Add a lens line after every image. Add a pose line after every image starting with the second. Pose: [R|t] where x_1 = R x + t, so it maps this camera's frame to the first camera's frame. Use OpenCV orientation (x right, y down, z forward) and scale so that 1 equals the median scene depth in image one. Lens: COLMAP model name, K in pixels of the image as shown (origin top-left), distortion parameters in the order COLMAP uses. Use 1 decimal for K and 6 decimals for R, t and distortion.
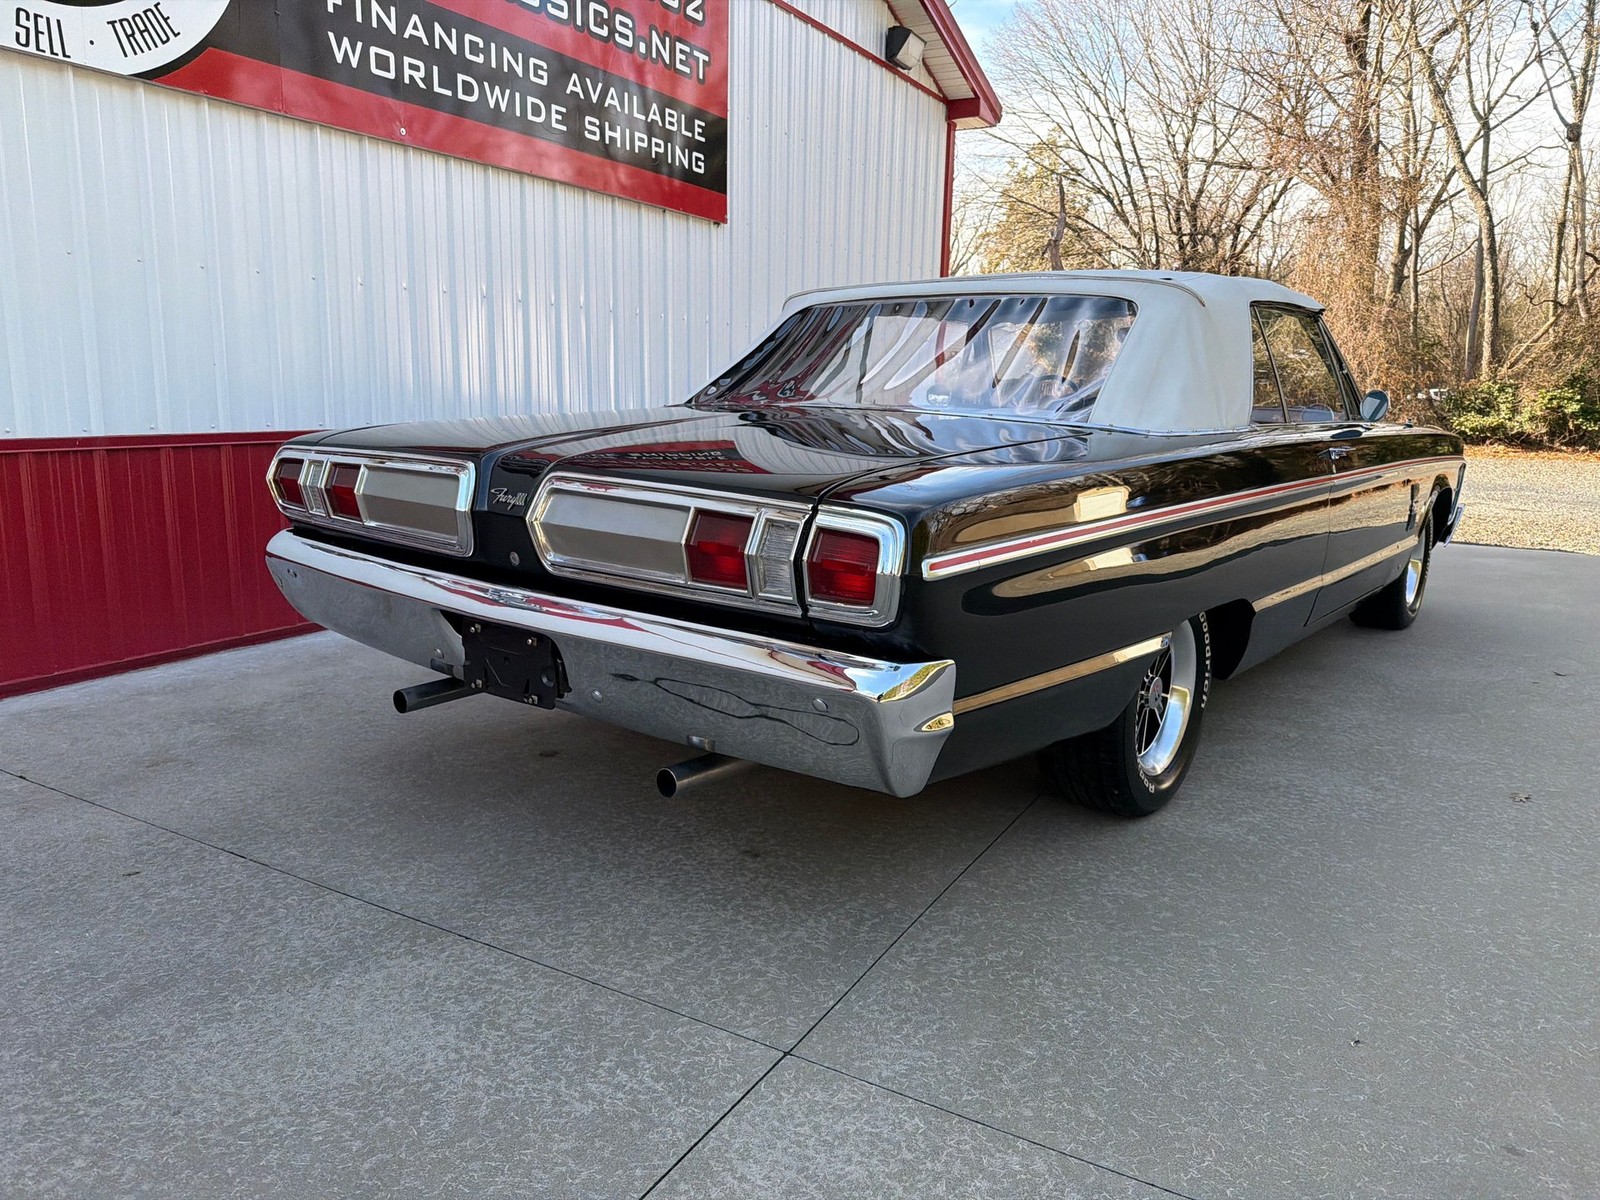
lens RADIAL K [[1138.1, 0, 794.8], [0, 1138.1, 577.1], [0, 0, 1]] dist [0.021334, -0.026598]
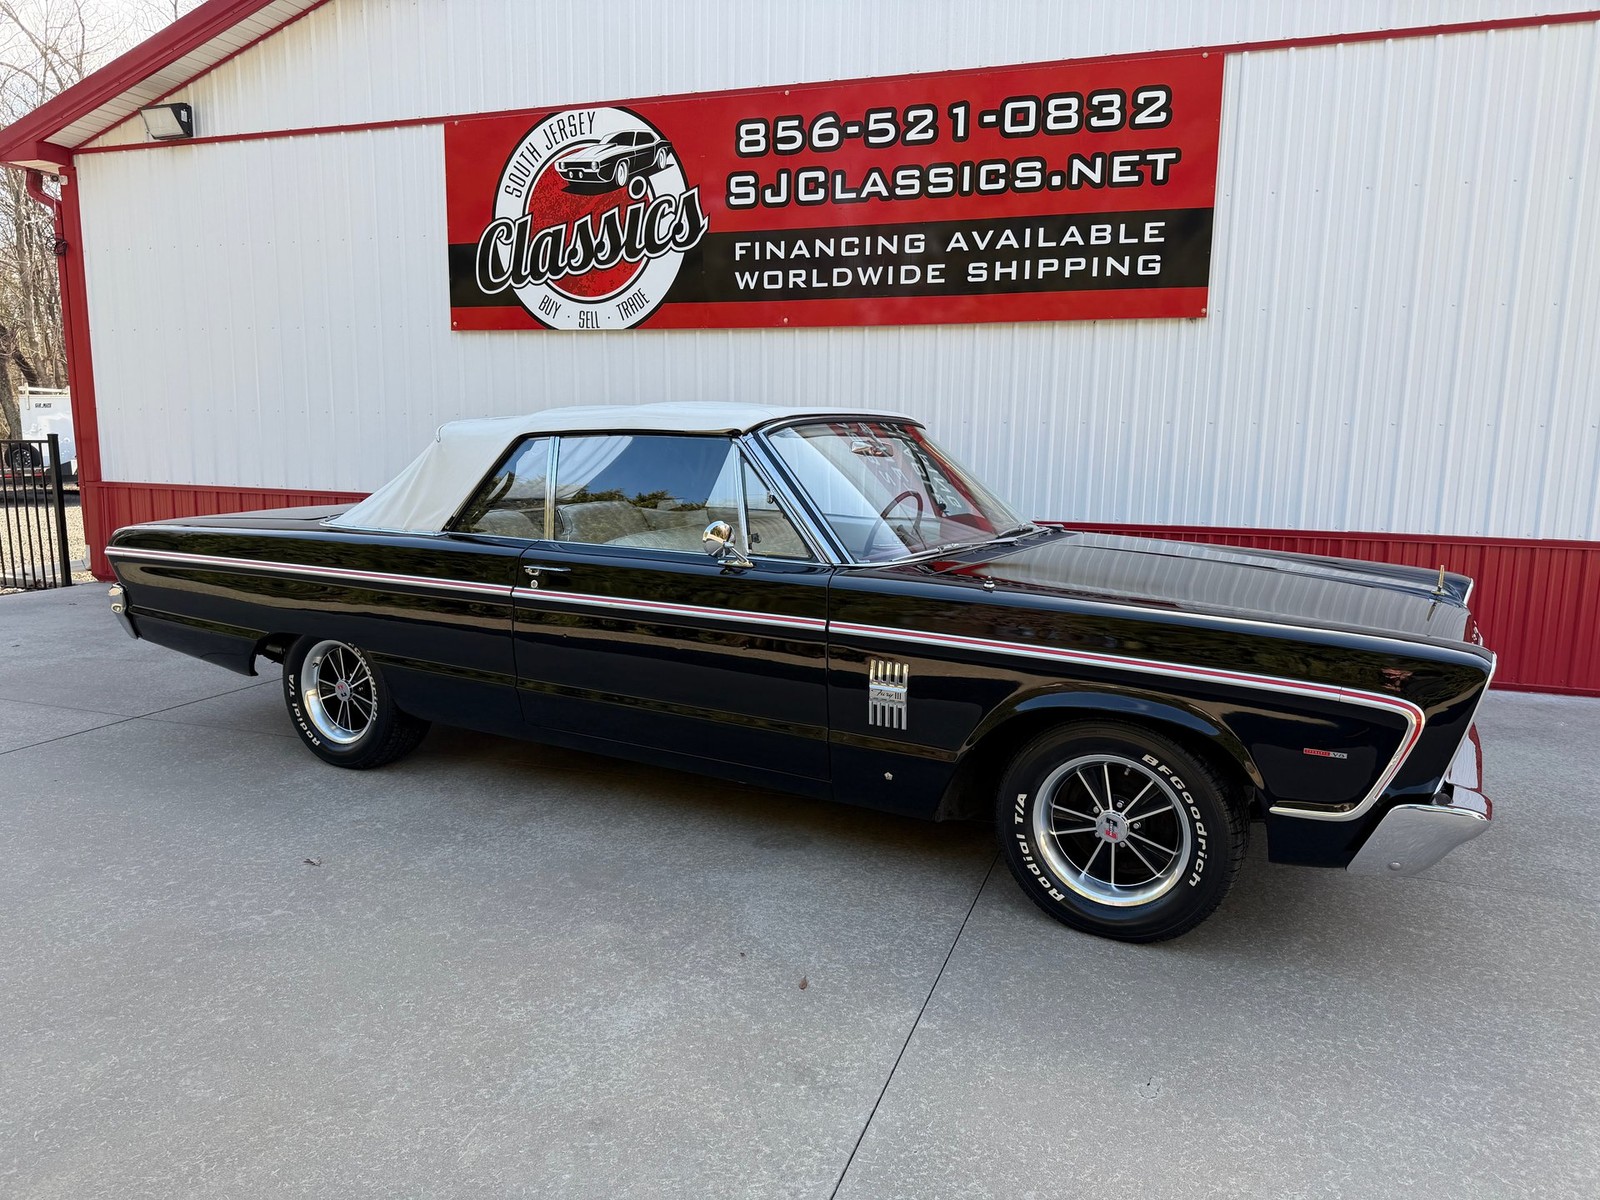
lens RADIAL K [[1138.1, 0, 806.1], [0, 1138.1, 606.9], [0, 0, 1]] dist [0.021334, -0.026598]
pose [[0.165319, 0.124874, -0.978303, 1.723552], [-0.175381, 0.979864, 0.095436, -0.240611], [0.970521, 0.155798, 0.183890, 1.171863]]
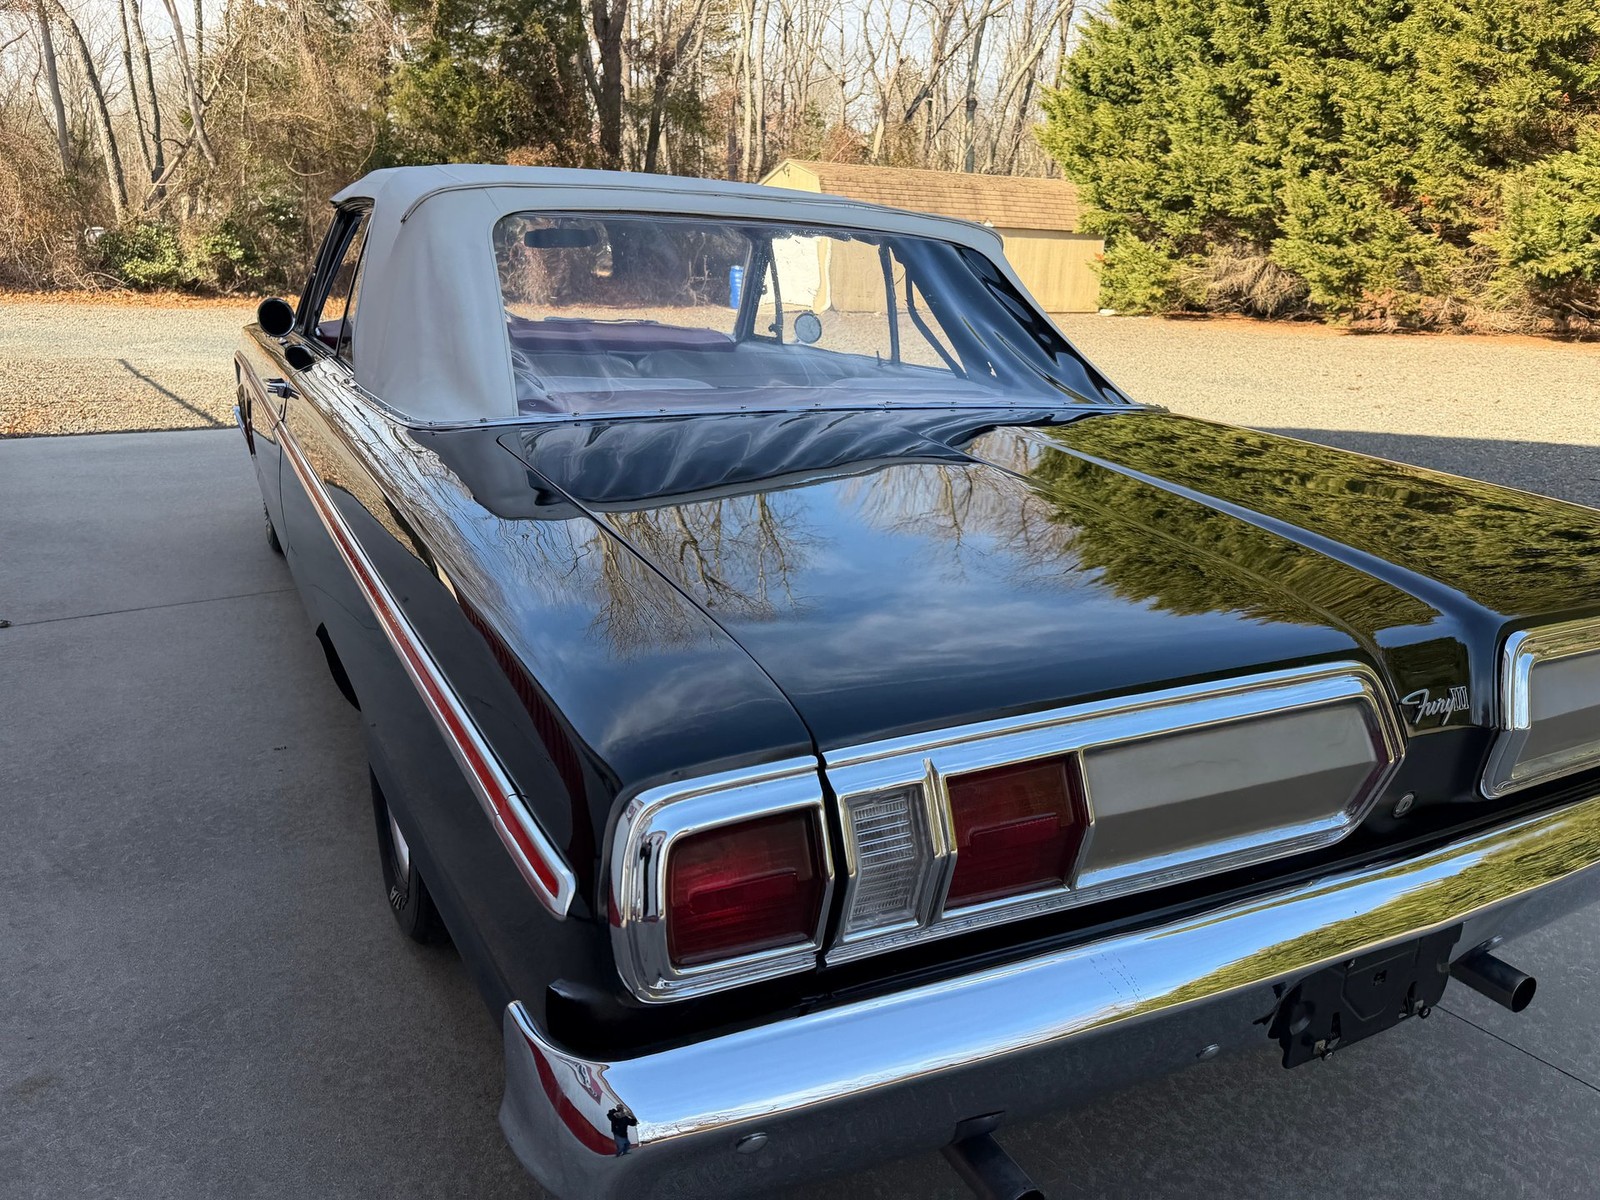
lens RADIAL K [[1138.1, 0, 810.2], [0, 1138.1, 586.2], [0, 0, 1]] dist [0.021334, -0.026598]
pose [[0.400858, -0.257023, 0.879347, -0.589182], [0.122232, 0.966263, 0.226707, -0.199221], [-0.907949, 0.016607, 0.418751, 0.730981]]
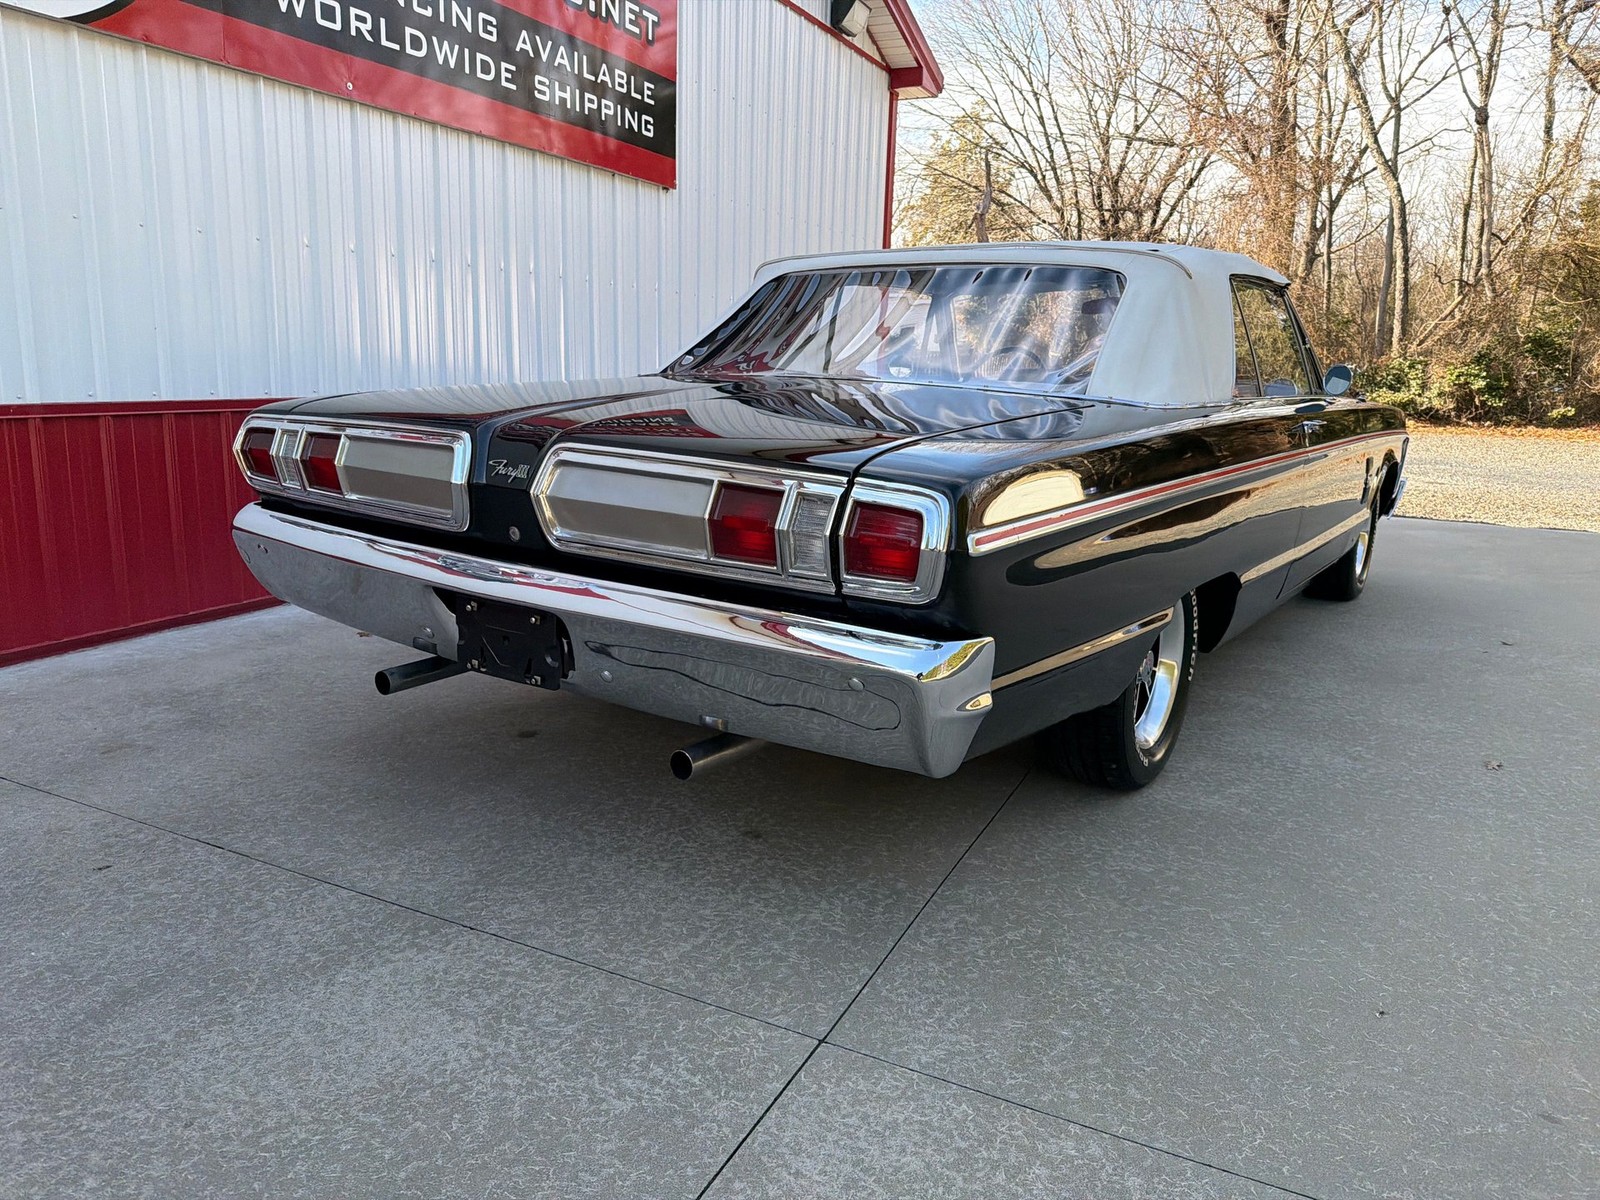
lens RADIAL K [[1138.1, 0, 786.0], [0, 1138.1, 571.3], [0, 0, 1]] dist [0.021334, -0.026598]
pose [[0.998151, -0.003417, 0.060683, -0.054330], [0.002252, 0.999812, 0.019267, -0.001645], [-0.060737, -0.019094, 0.997971, 0.020795]]
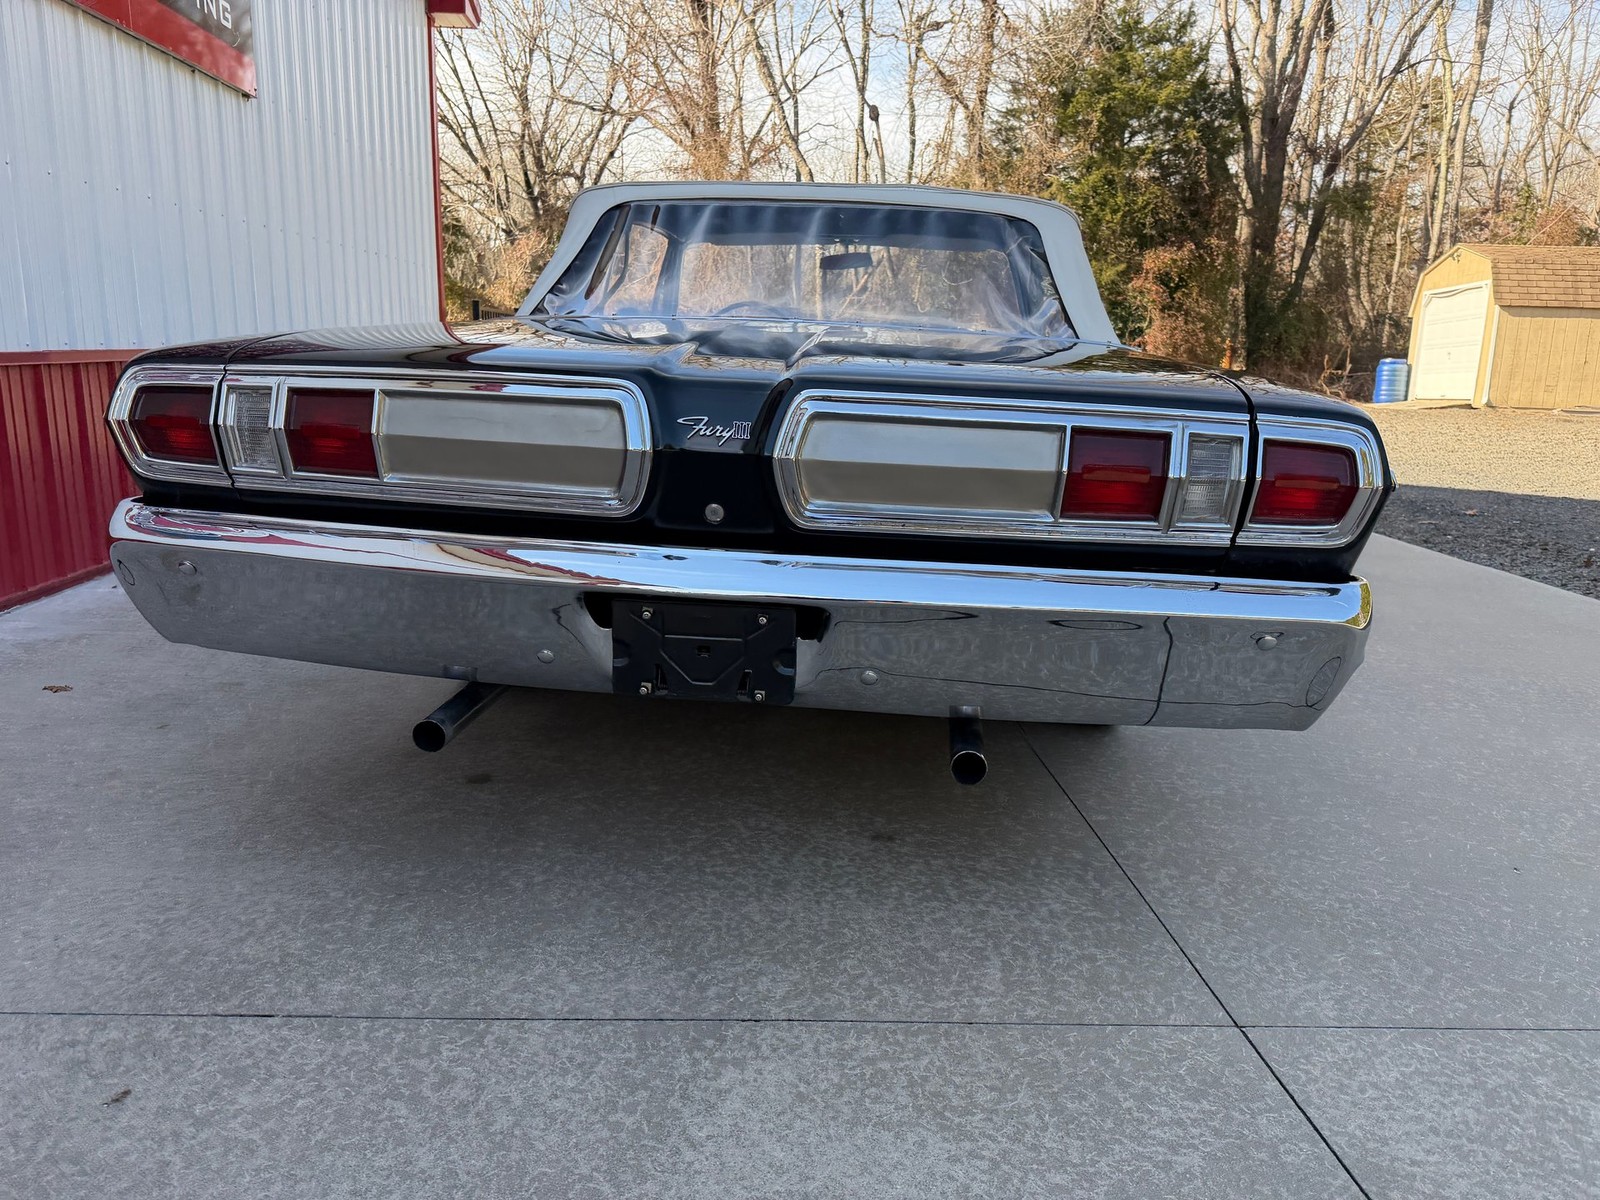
lens RADIAL K [[1138.1, 0, 795.7], [0, 1138.1, 597.4], [0, 0, 1]] dist [0.021334, -0.026598]
pose [[0.842665, -0.108223, 0.527451, -0.425282], [0.073473, 0.993541, 0.086473, -0.014888], [-0.533402, -0.034115, 0.845173, 0.246599]]
